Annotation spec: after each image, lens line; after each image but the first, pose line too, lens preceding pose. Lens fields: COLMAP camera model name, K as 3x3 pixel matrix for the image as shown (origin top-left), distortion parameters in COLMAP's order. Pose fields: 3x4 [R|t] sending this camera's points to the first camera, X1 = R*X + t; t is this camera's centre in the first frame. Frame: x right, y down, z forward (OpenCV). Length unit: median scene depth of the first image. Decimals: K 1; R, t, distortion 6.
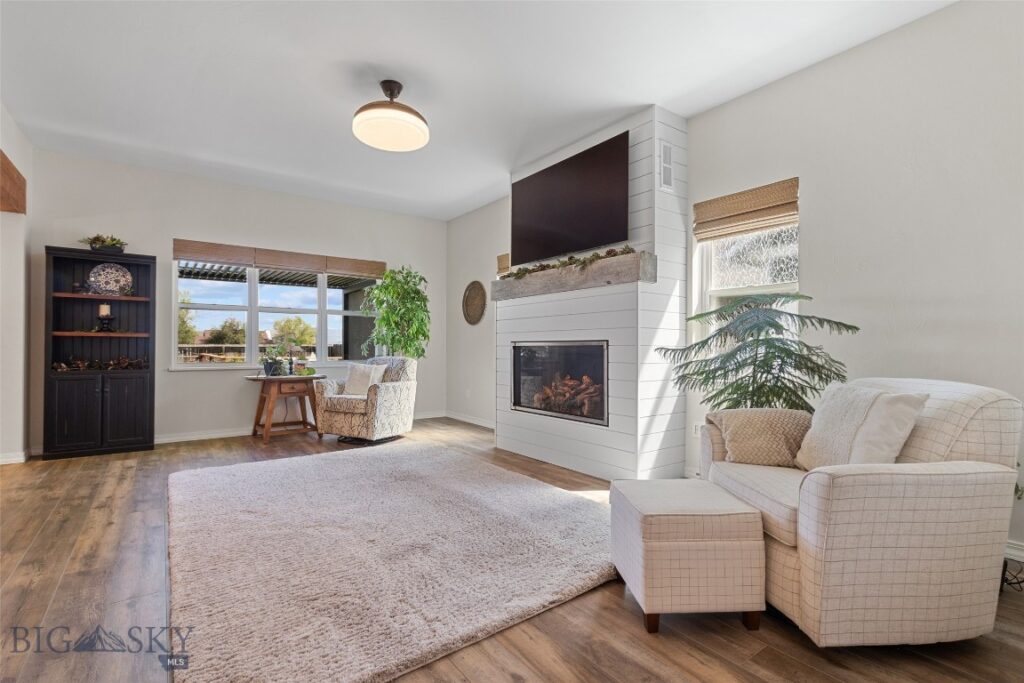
lens RADIAL K [[474.9, 0, 512.0], [0, 474.9, 341.5], [0, 0, 1]] dist [-0.000369, -0.000339]
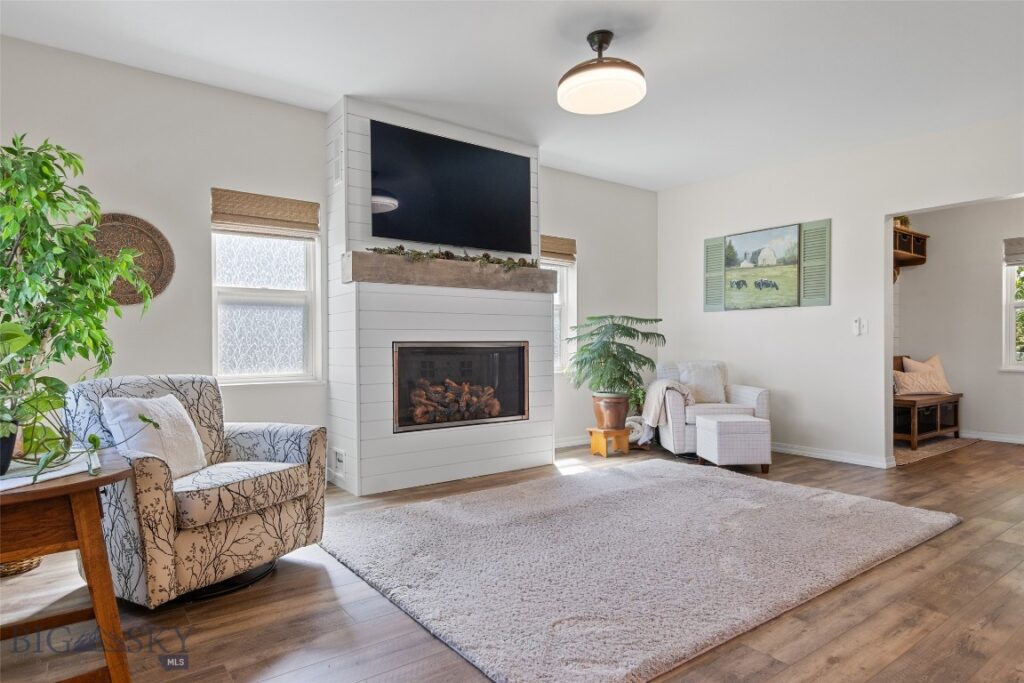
lens RADIAL K [[585.2, 0, 512.0], [0, 585.2, 341.5], [0, 0, 1]] dist [0.002639, 0.000881]
pose [[-0.003534, 0.006182, 0.999975, -1.222327], [-0.006673, 0.999958, -0.006206, 0.006900], [-0.999971, -0.006695, -0.003492, 1.096464]]
